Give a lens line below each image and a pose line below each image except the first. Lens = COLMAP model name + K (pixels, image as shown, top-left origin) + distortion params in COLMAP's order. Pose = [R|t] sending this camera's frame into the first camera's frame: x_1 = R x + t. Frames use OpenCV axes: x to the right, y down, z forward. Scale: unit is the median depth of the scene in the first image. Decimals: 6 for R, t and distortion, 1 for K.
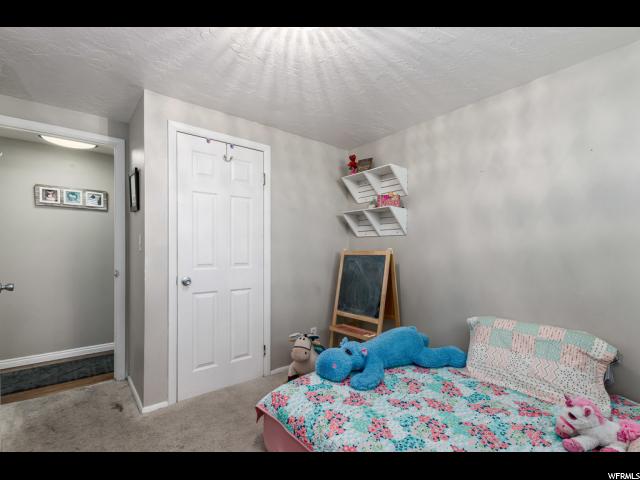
lens RADIAL K [[291.5, 0, 320.5], [0, 291.5, 251.6], [0, 0, 1]] dist [-0.000498, -0.000080]
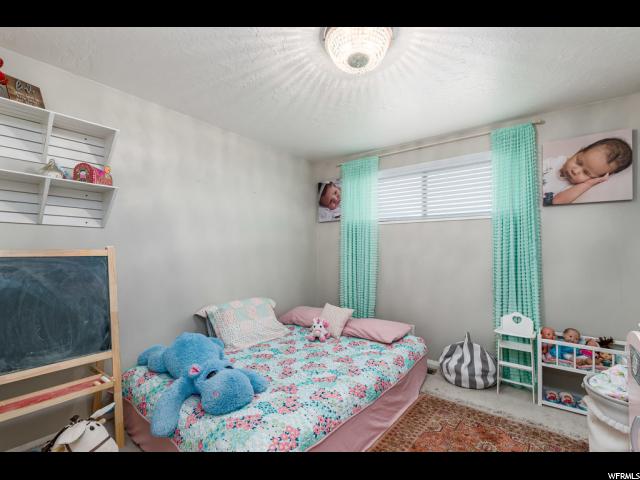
lens RADIAL K [[300.1, 0, 320.0], [0, 300.1, 240.0], [0, 0, 1]] dist [-0.003336, -0.000690]
pose [[-0.232075, 0.034627, 0.972081, -0.912198], [-0.001233, 0.999355, -0.035893, -0.000714], [-0.972697, -0.009529, -0.231882, 1.042365]]
